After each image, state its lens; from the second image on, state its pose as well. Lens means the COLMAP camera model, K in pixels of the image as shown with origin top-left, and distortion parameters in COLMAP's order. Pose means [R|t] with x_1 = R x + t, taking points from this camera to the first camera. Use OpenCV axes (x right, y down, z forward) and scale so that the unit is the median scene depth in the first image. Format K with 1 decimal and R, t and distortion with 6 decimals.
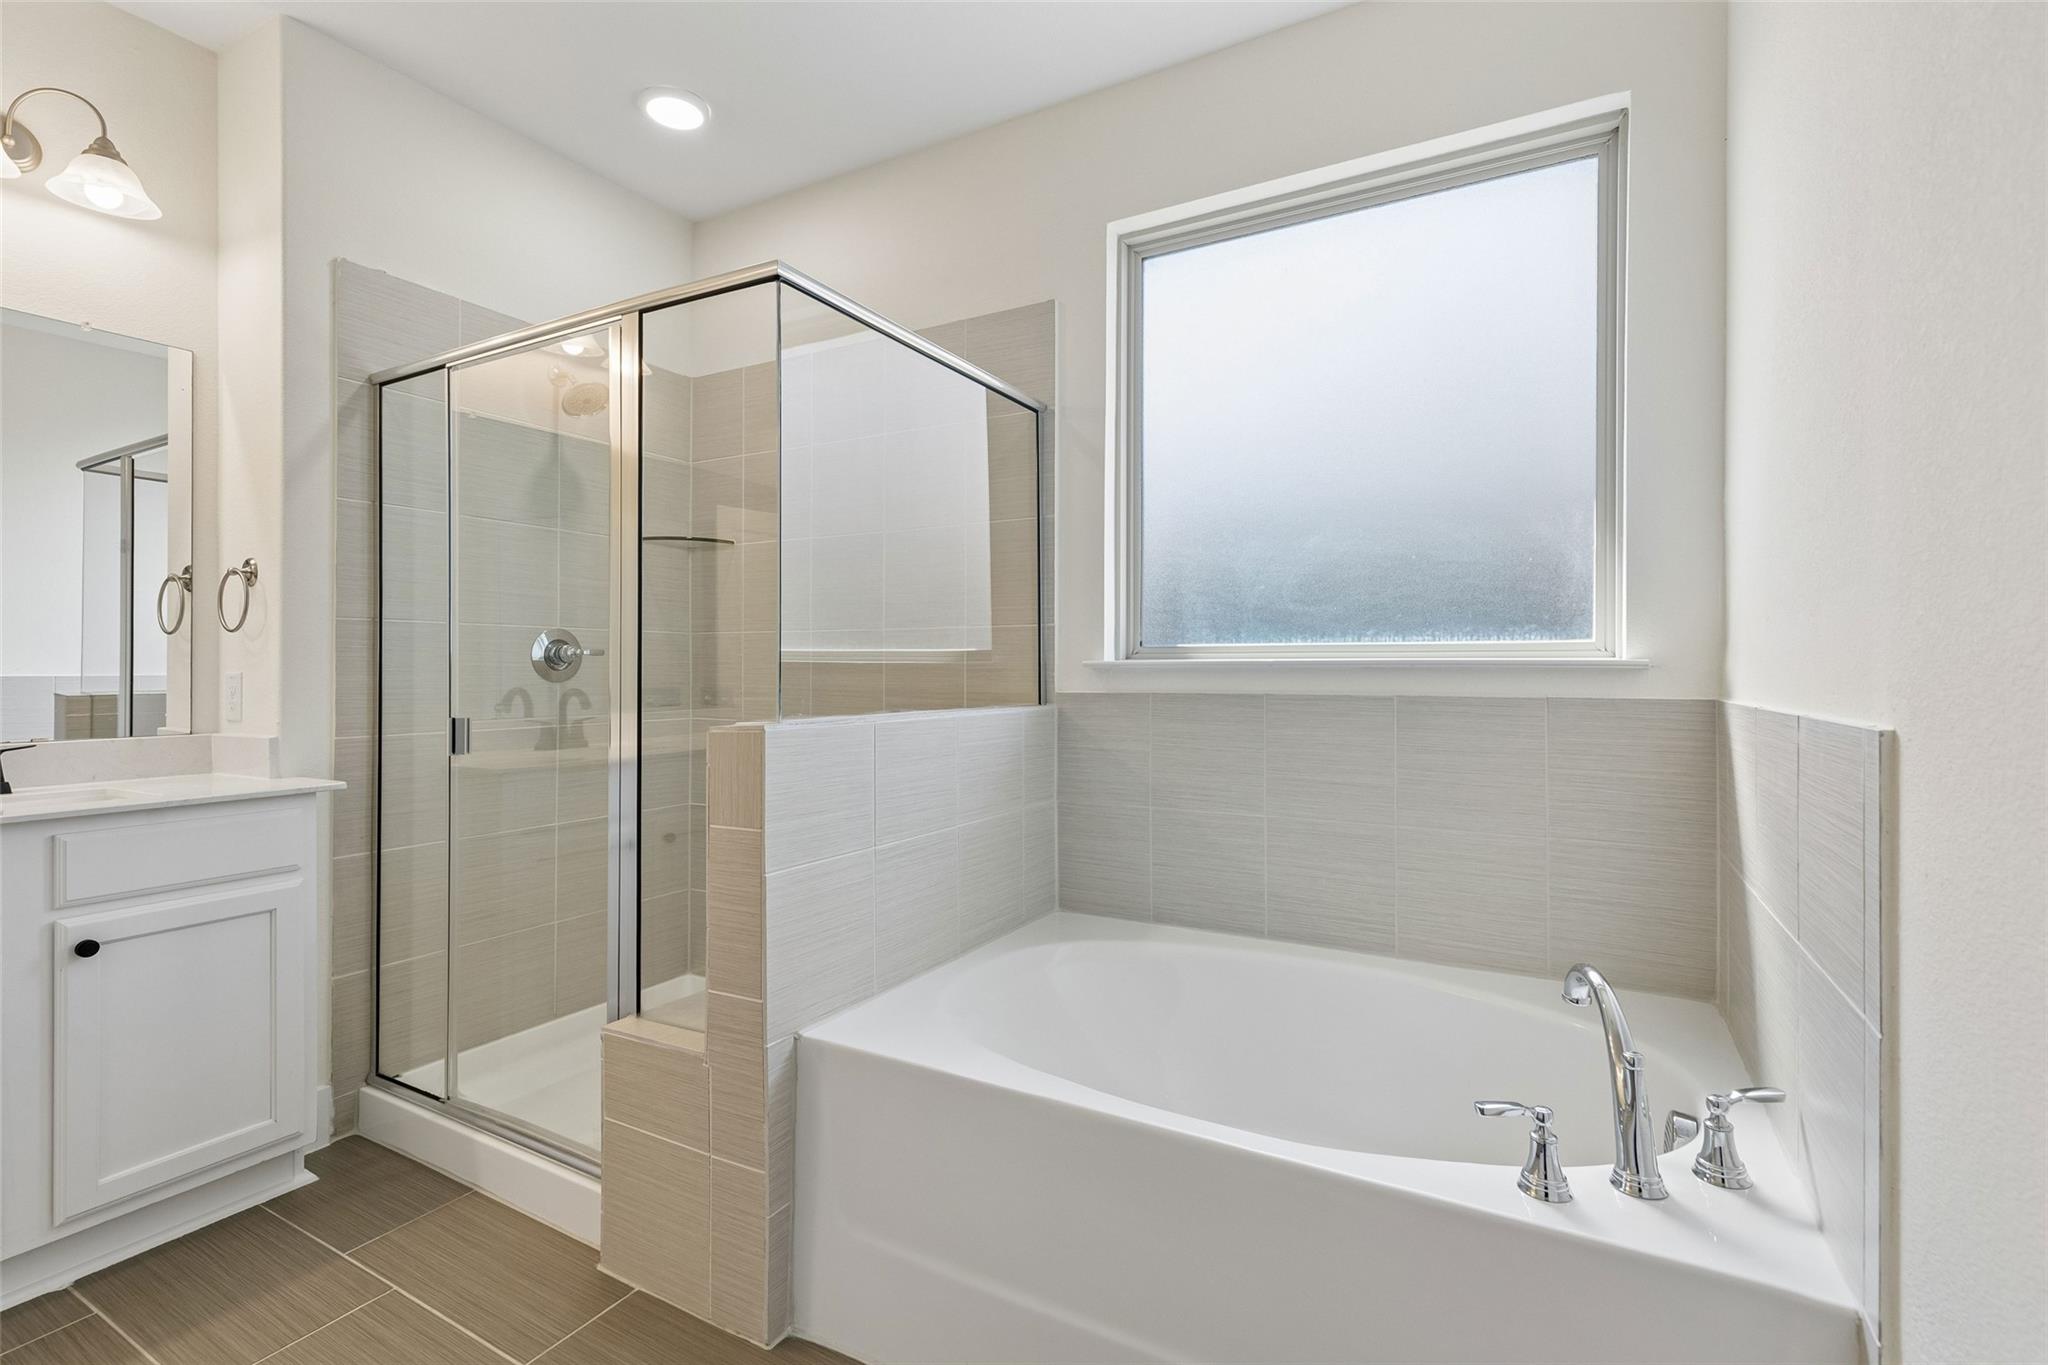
lens RADIAL K [[924.7, 0, 1027.9], [0, 924.7, 673.4], [0, 0, 1]] dist [0.013371, 0.000338]
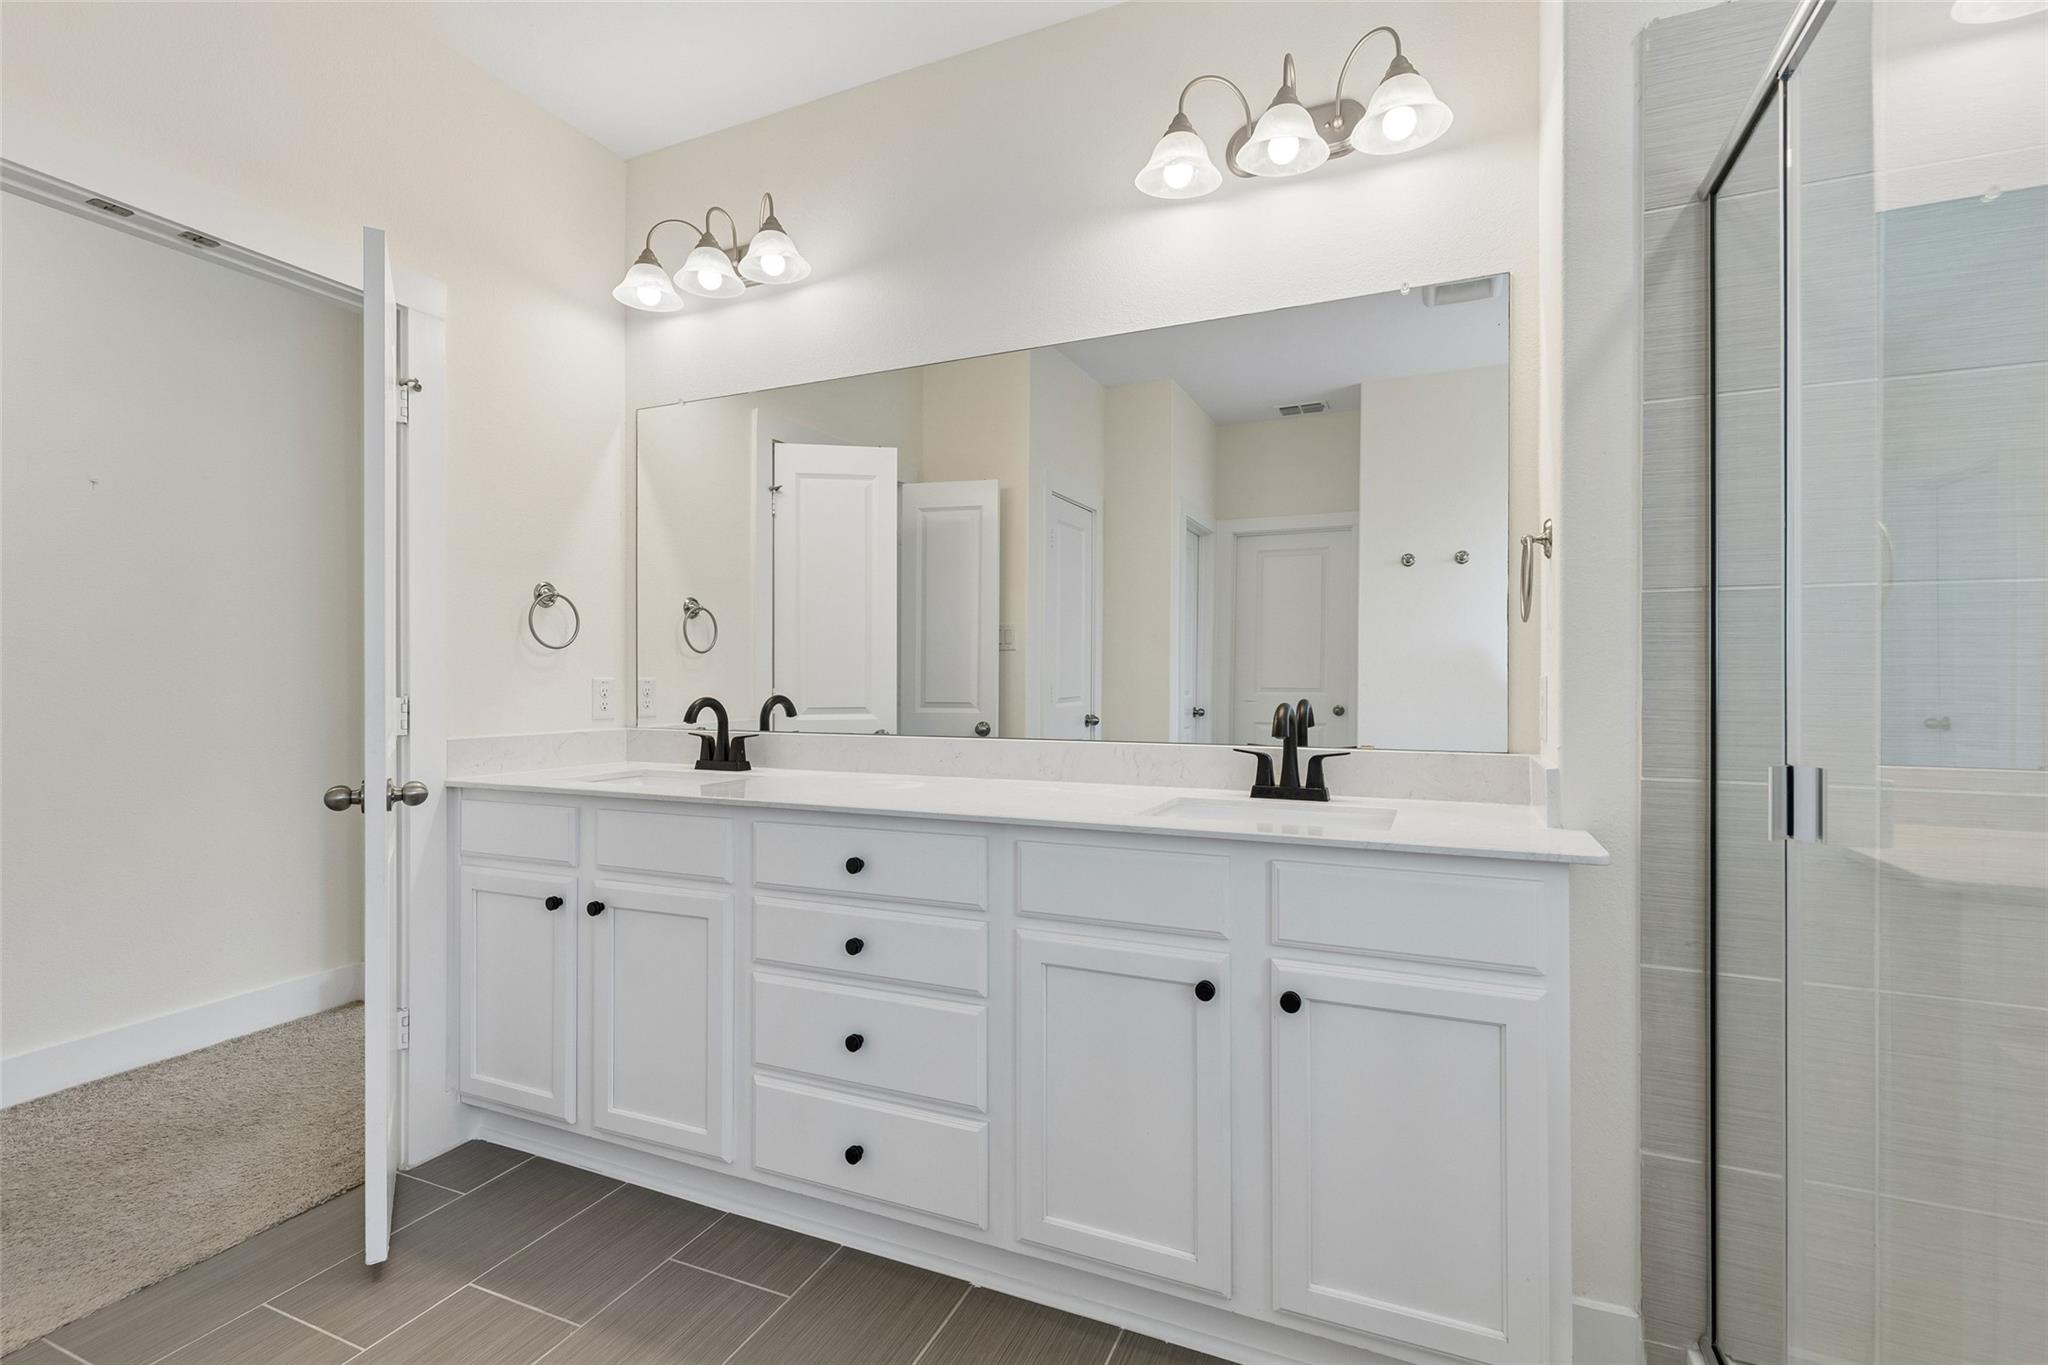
lens RADIAL K [[941.8, 0, 1017.8], [0, 941.8, 674.0], [0, 0, 1]] dist [0.002608, 0.000069]
pose [[0.101238, -0.001966, -0.994860, -0.144909], [-0.006561, 0.999975, -0.002644, 0.002087], [0.994841, 0.006795, 0.101223, 0.518801]]
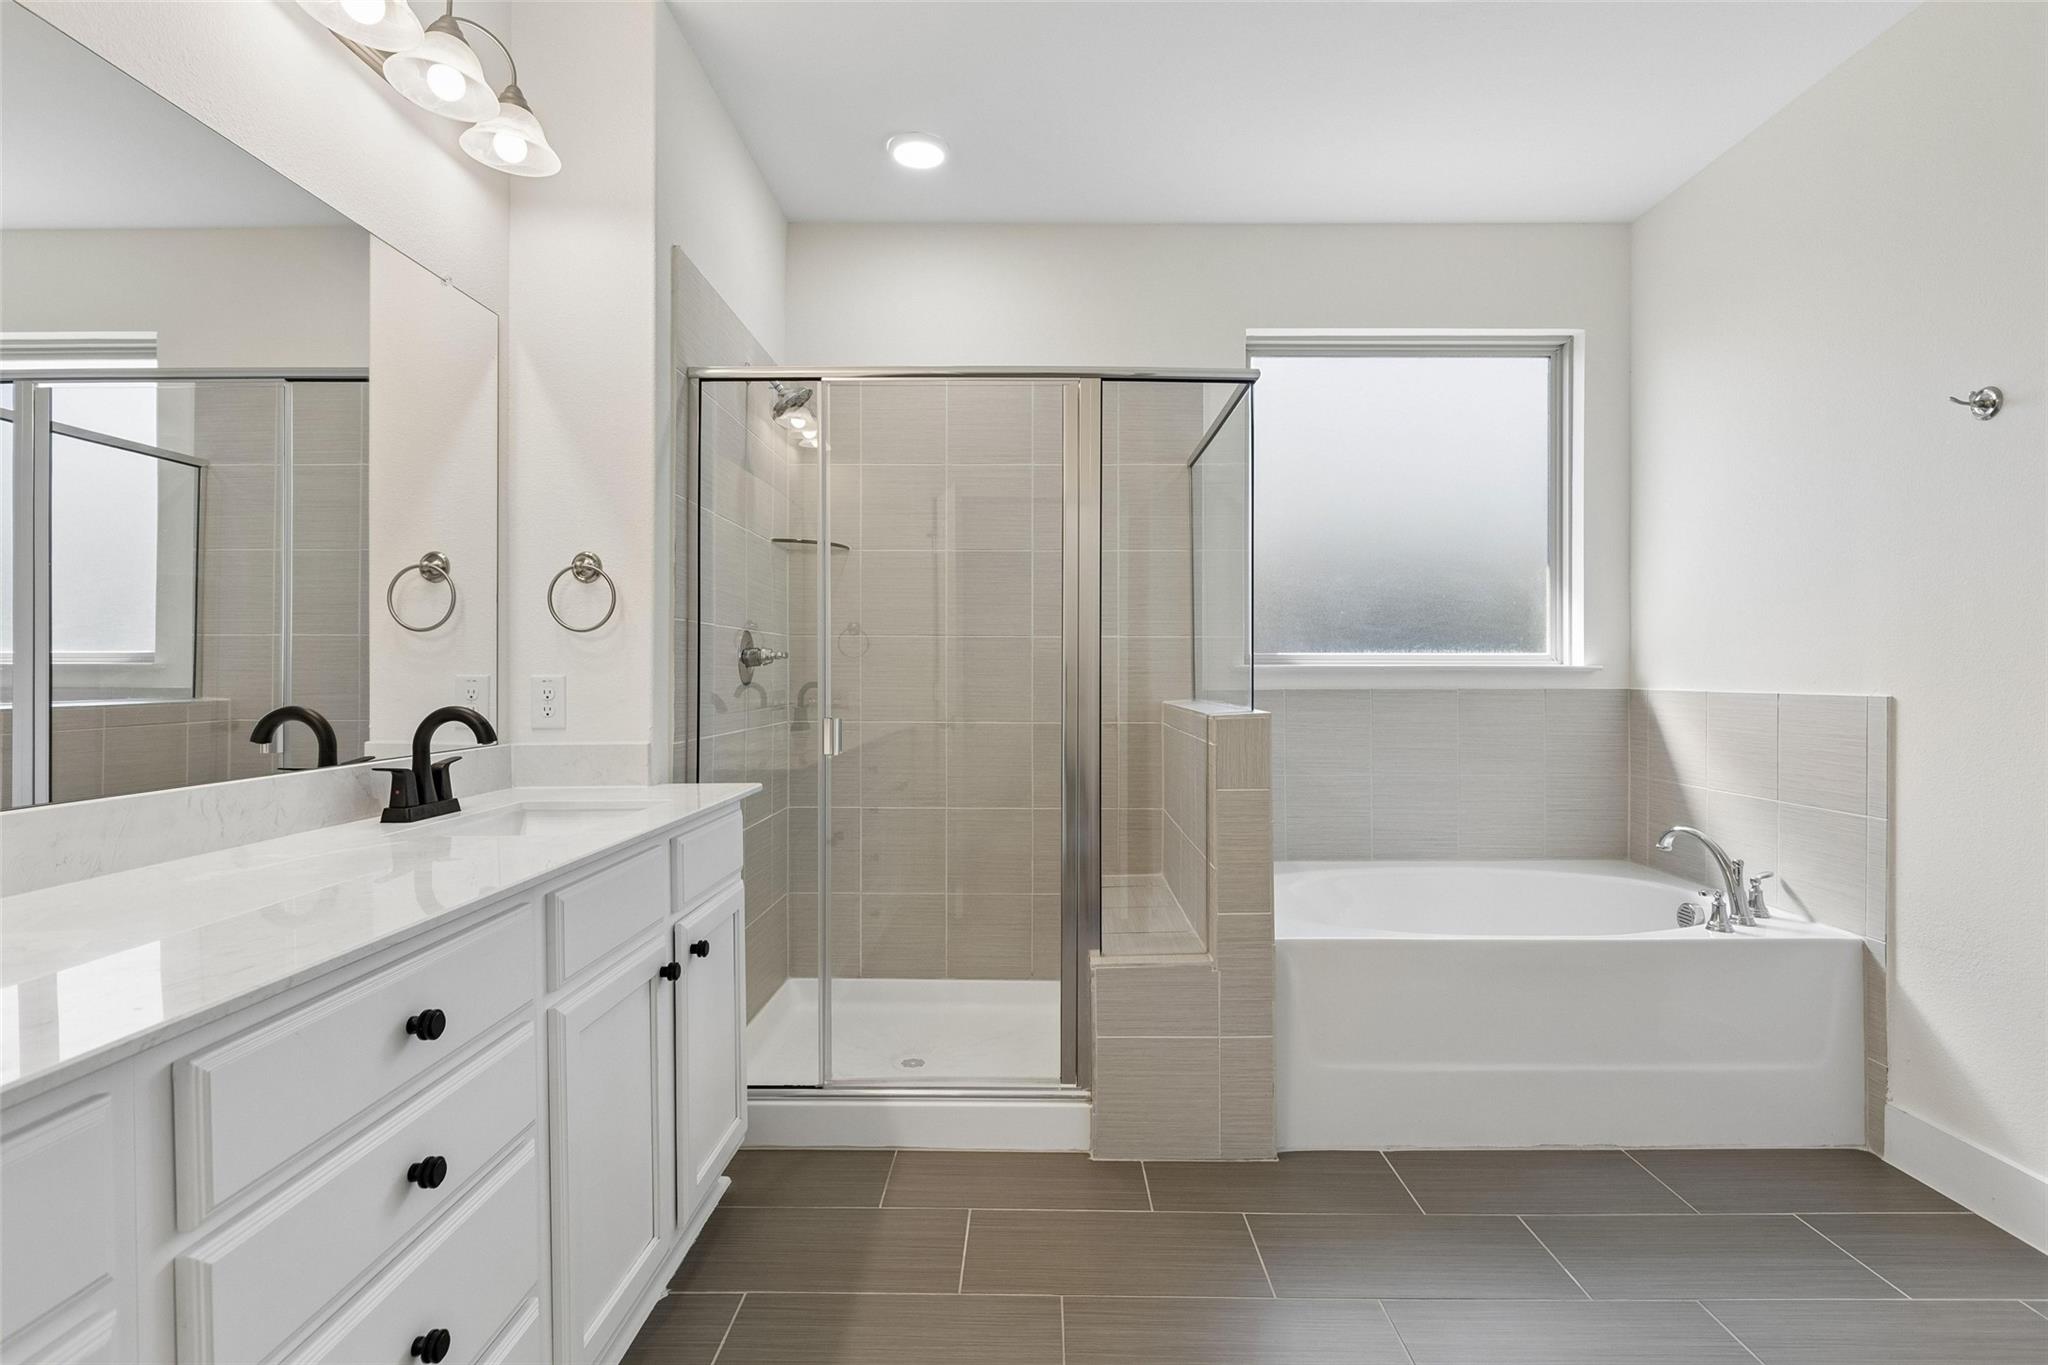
lens RADIAL K [[999.4, 0, 1024.0], [0, 999.4, 682.5], [0, 0, 1]] dist [0.027886, -0.000017]
pose [[0.872343, -0.005299, 0.488865, -0.942447], [0.002686, 0.999978, 0.006046, 0.000769], [-0.488886, -0.003961, 0.872339, -0.084798]]
